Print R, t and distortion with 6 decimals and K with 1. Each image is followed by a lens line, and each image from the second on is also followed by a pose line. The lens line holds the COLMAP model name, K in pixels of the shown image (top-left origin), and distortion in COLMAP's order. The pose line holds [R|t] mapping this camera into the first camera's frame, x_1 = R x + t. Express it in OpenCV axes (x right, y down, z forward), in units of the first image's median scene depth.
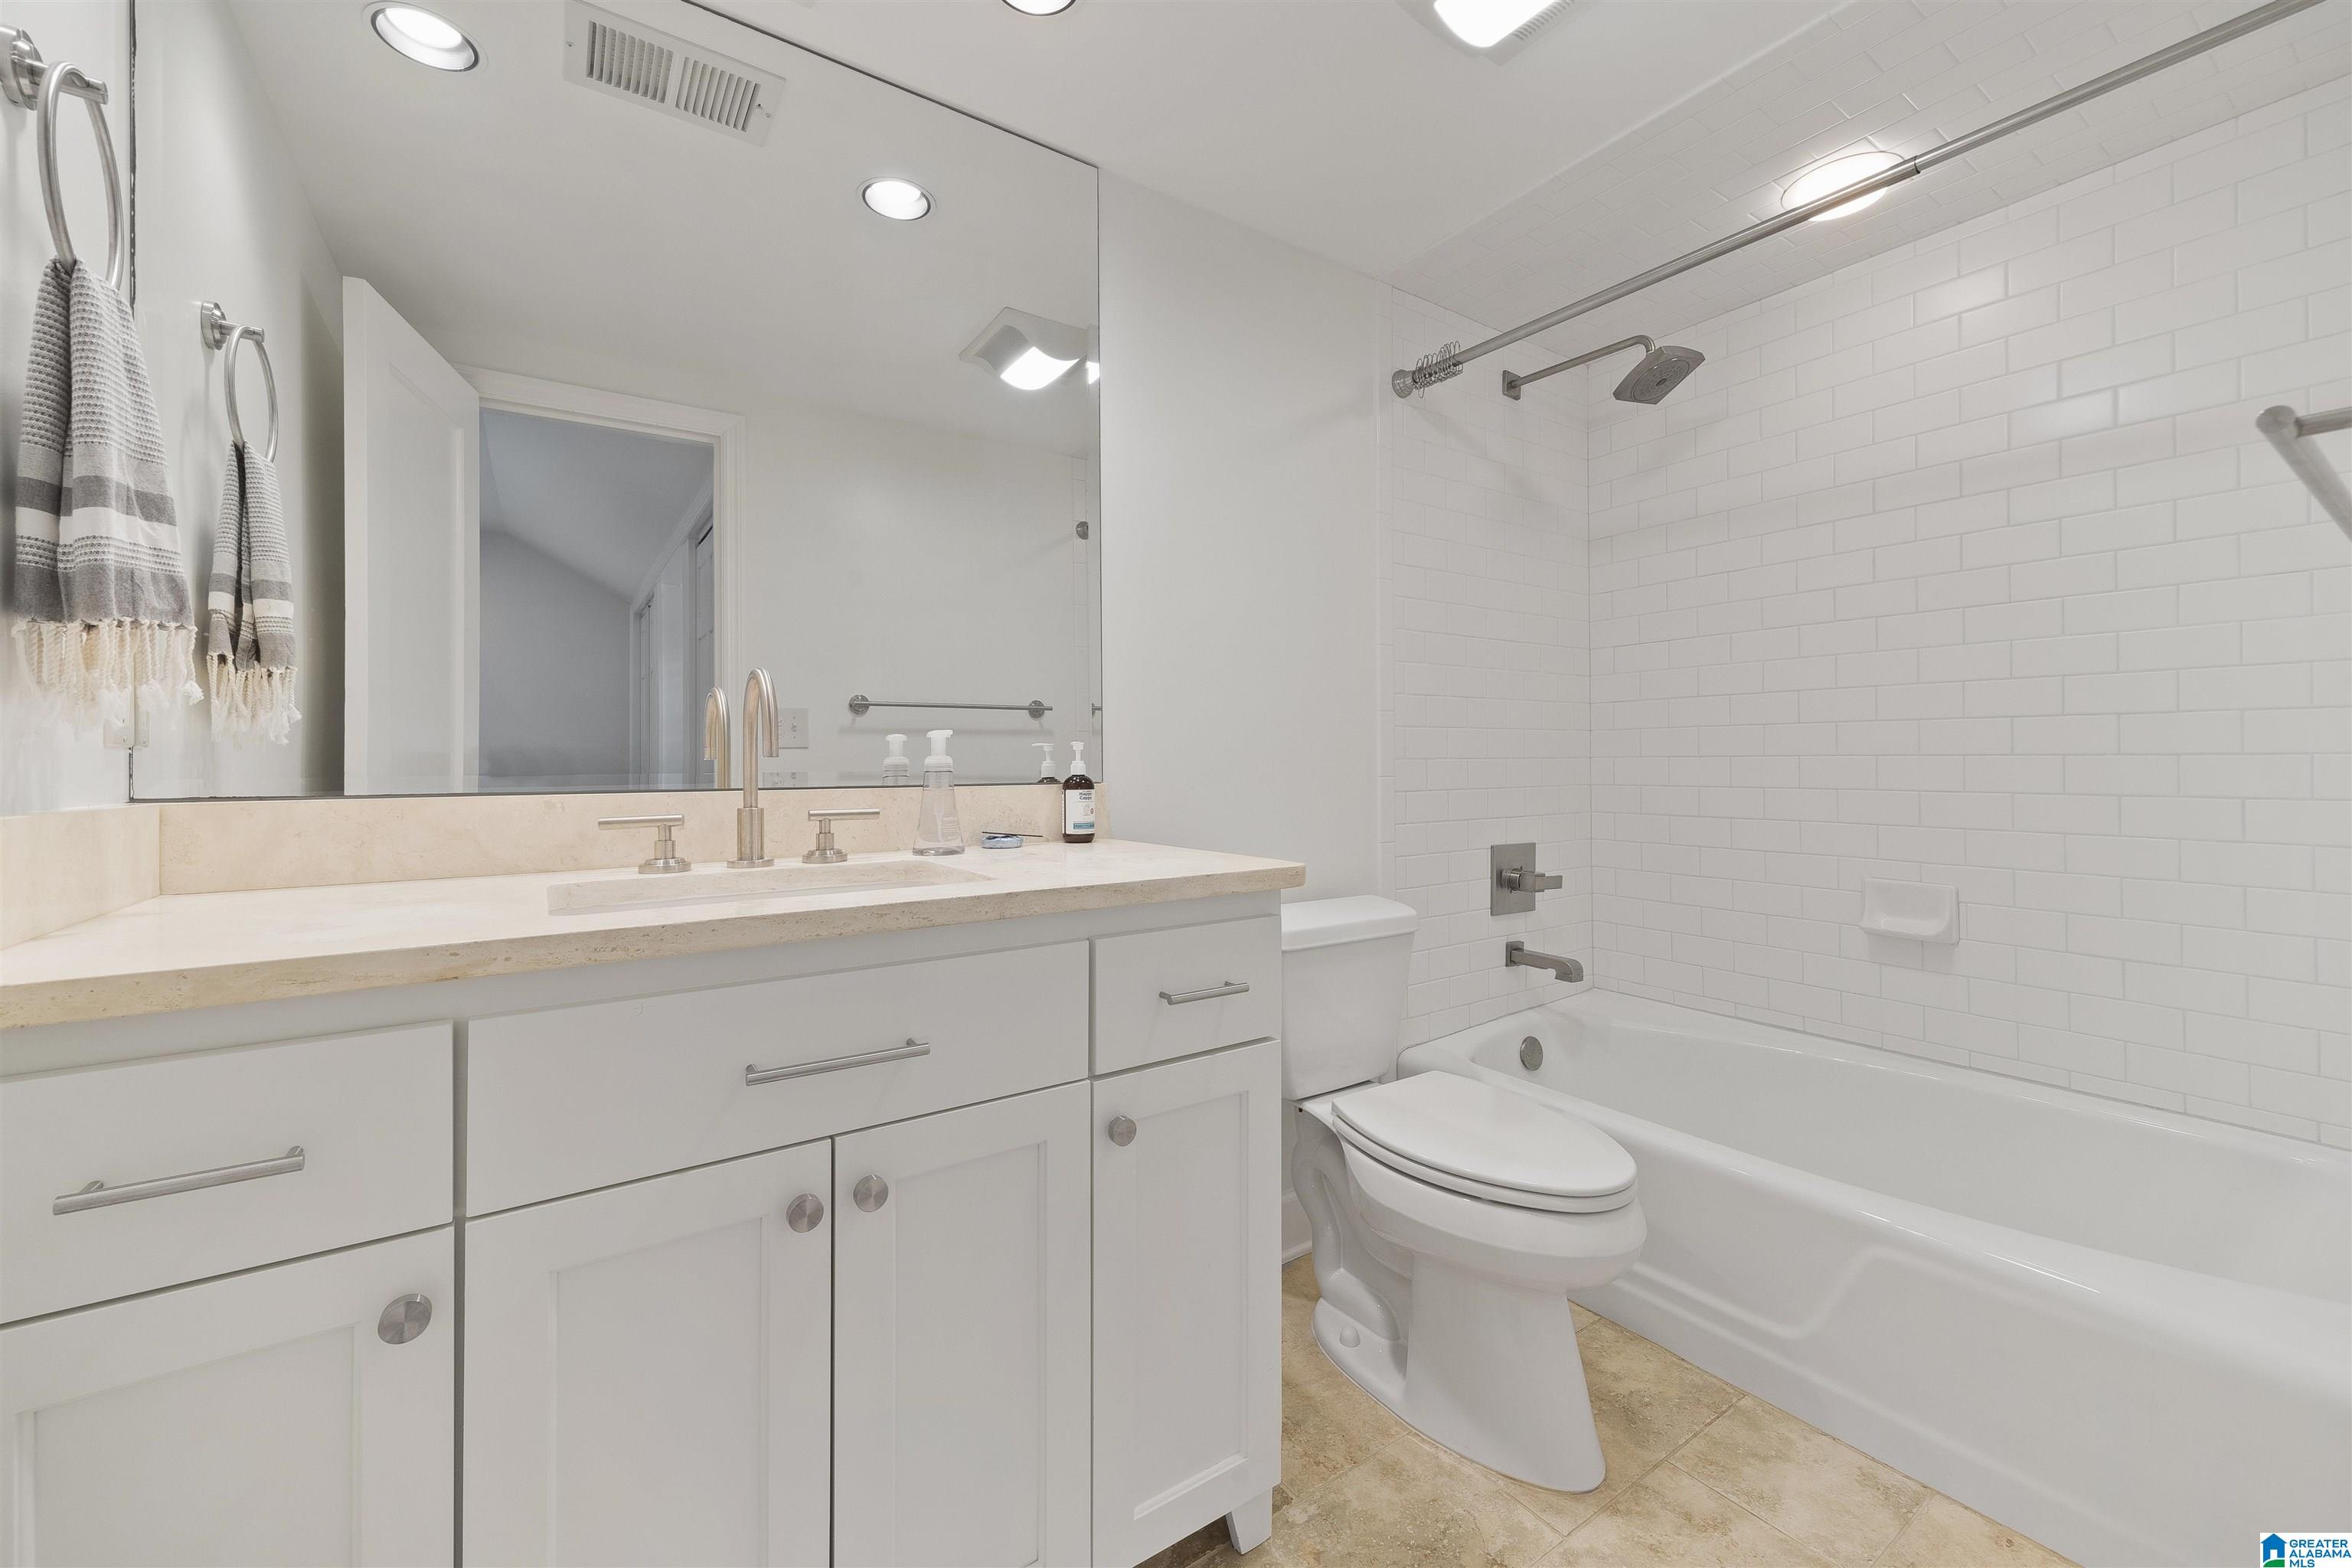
lens RADIAL K [[910.8, 0, 1192.2], [0, 910.8, 762.8], [0, 0, 1]] dist [0.004305, 0.000021]
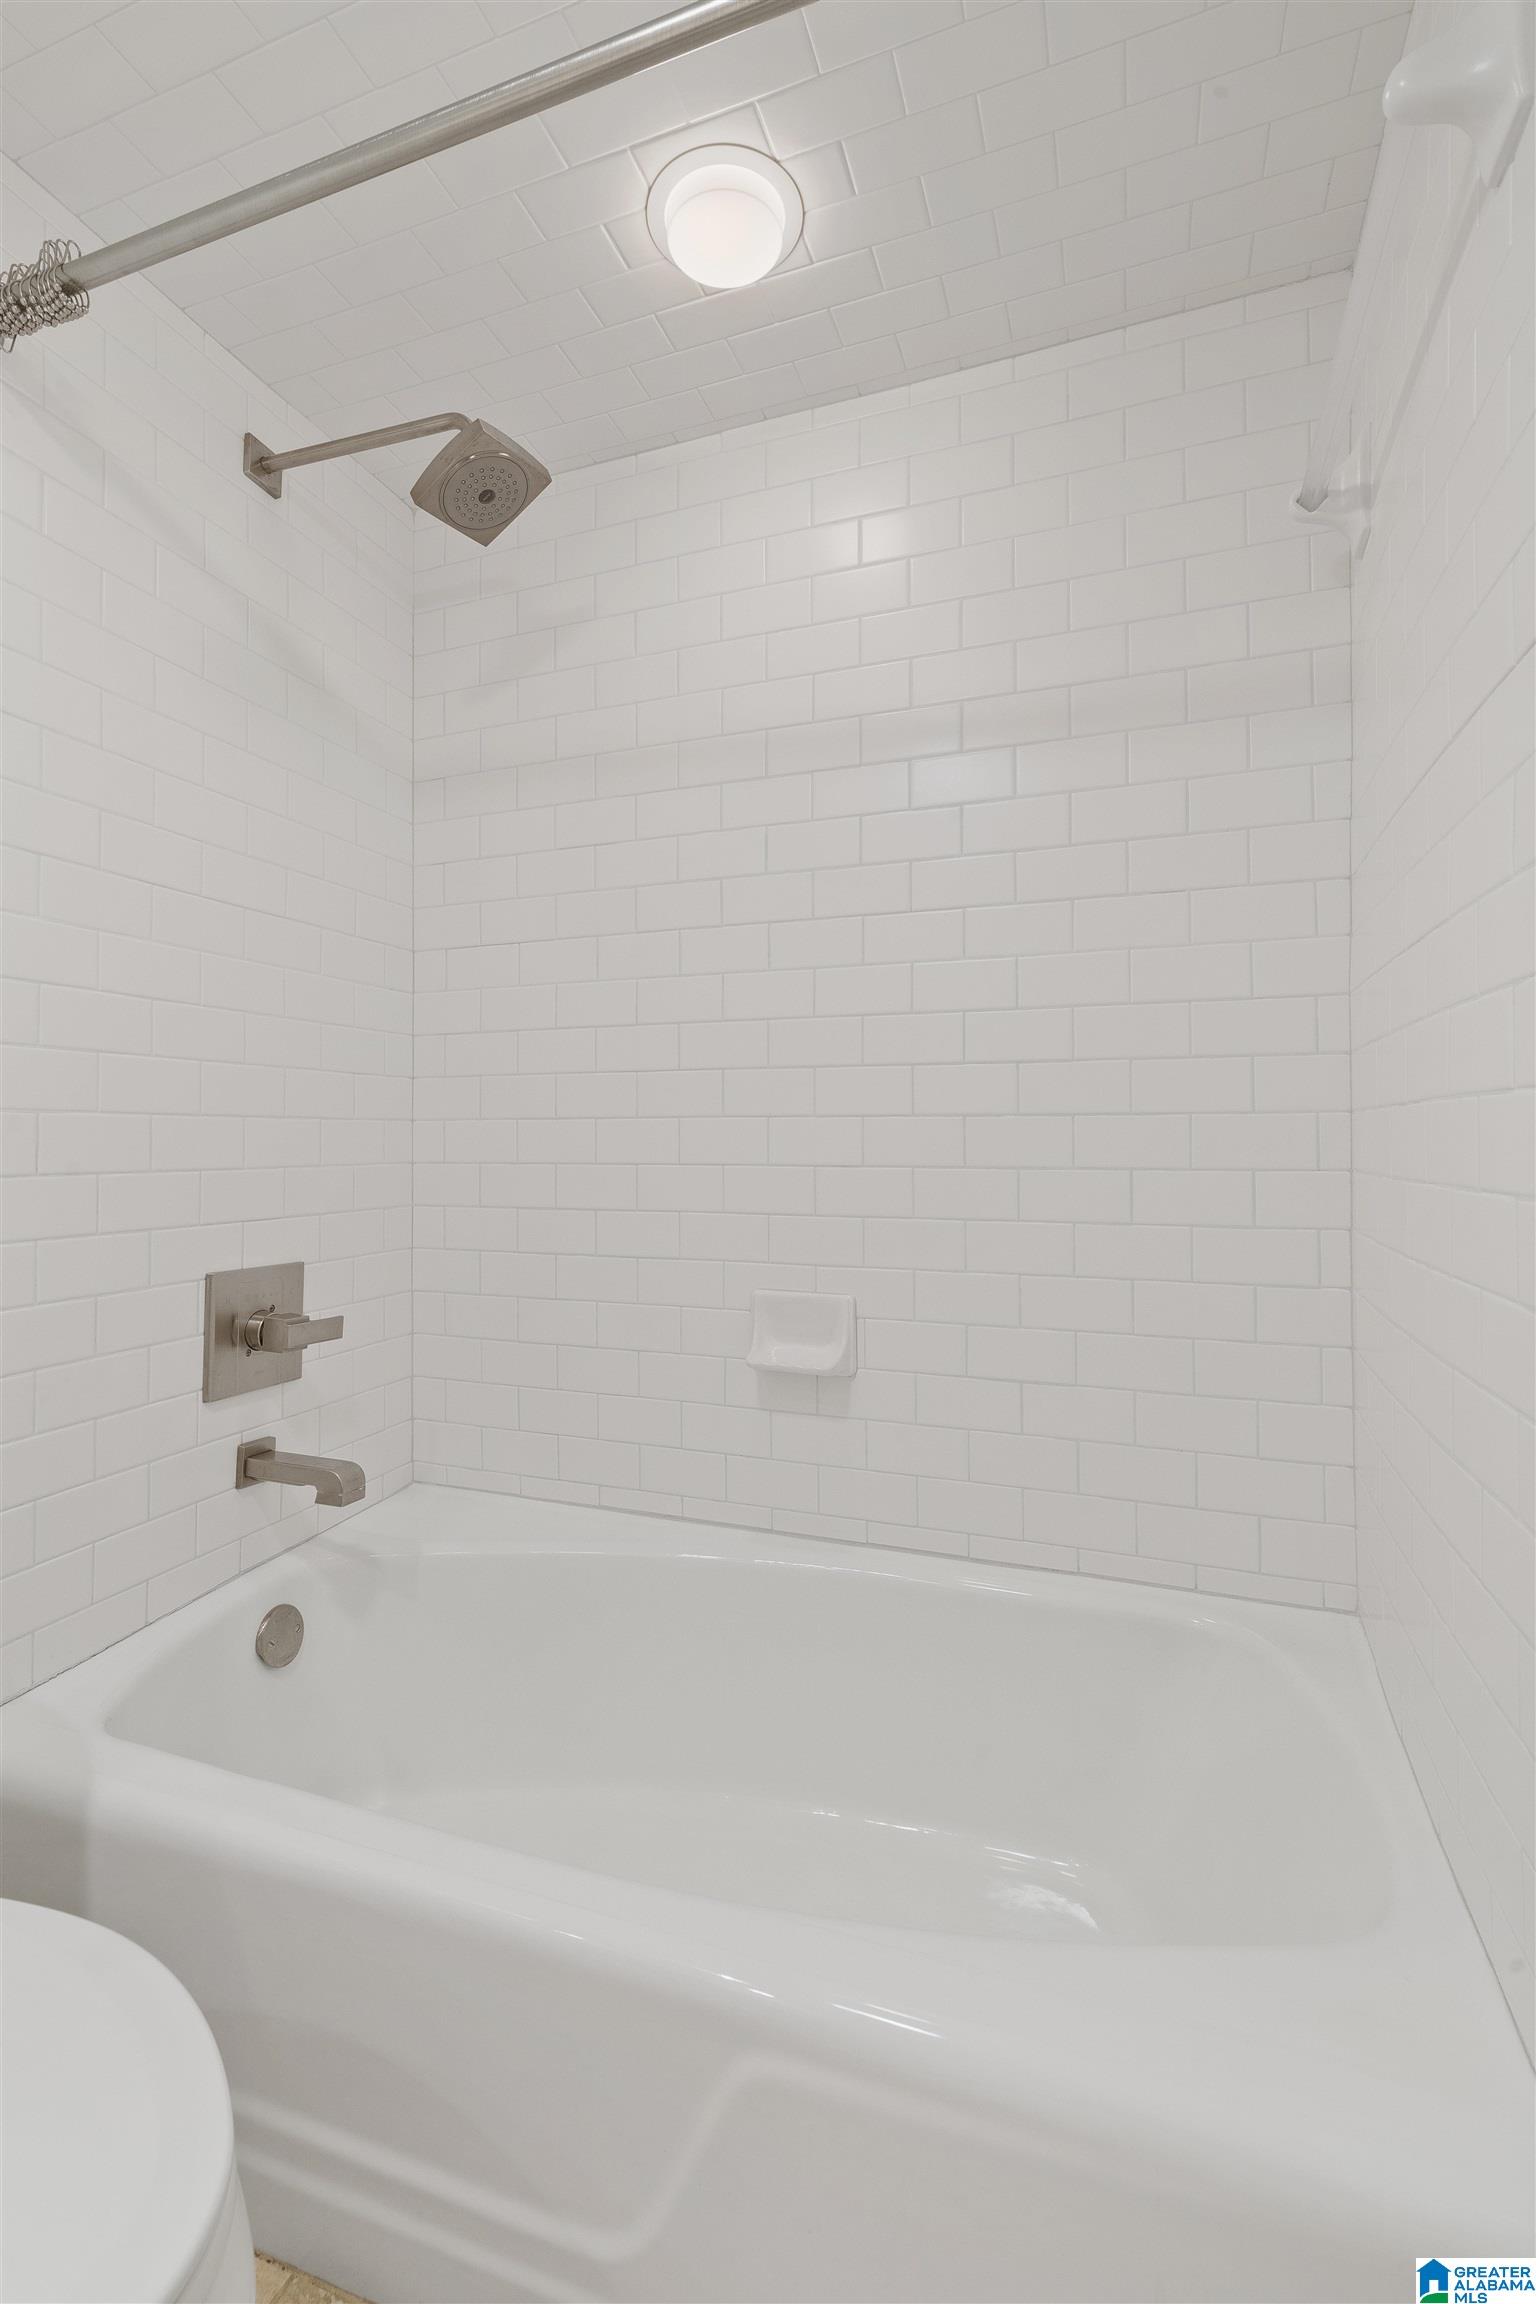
lens RADIAL K [[1037.7, 0, 763.2], [0, 1037.7, 1156.2], [0, 0, 1]] dist [0.016560, 0.000218]
pose [[0.807637, 0.004246, 0.589664, 0.230712], [-0.004769, 0.999988, -0.000668, 0.019327], [-0.589660, -0.002272, 0.807648, 0.298684]]
